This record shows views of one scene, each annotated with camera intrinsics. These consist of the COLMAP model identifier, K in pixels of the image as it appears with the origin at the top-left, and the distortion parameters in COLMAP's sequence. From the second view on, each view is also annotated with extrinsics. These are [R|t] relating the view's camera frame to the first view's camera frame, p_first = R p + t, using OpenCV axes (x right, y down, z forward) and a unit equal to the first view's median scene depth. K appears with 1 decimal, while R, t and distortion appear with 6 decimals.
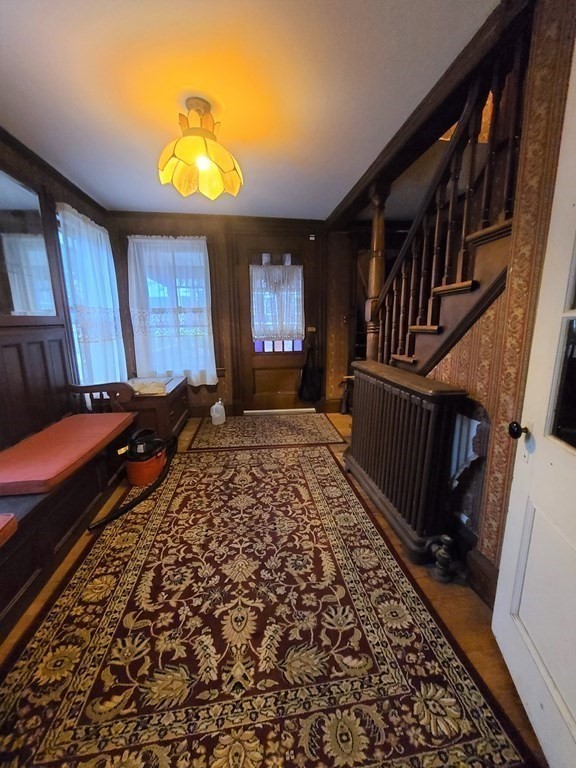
lens RADIAL K [[314.6, 0, 290.7], [0, 314.6, 384.5], [0, 0, 1]] dist [0.001808, -0.000004]
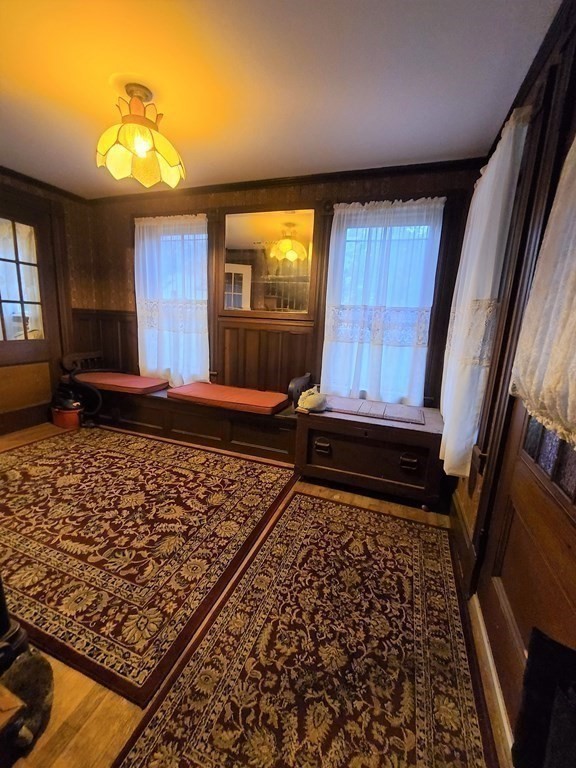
lens RADIAL K [[314.6, 0, 289.8], [0, 314.6, 383.9], [0, 0, 1]] dist [0.001808, -0.000004]
pose [[-0.470643, 0.180635, -0.863635, 0.398015], [-0.217040, 0.925042, 0.311756, -0.371619], [0.855212, 0.334169, -0.396160, 1.709663]]
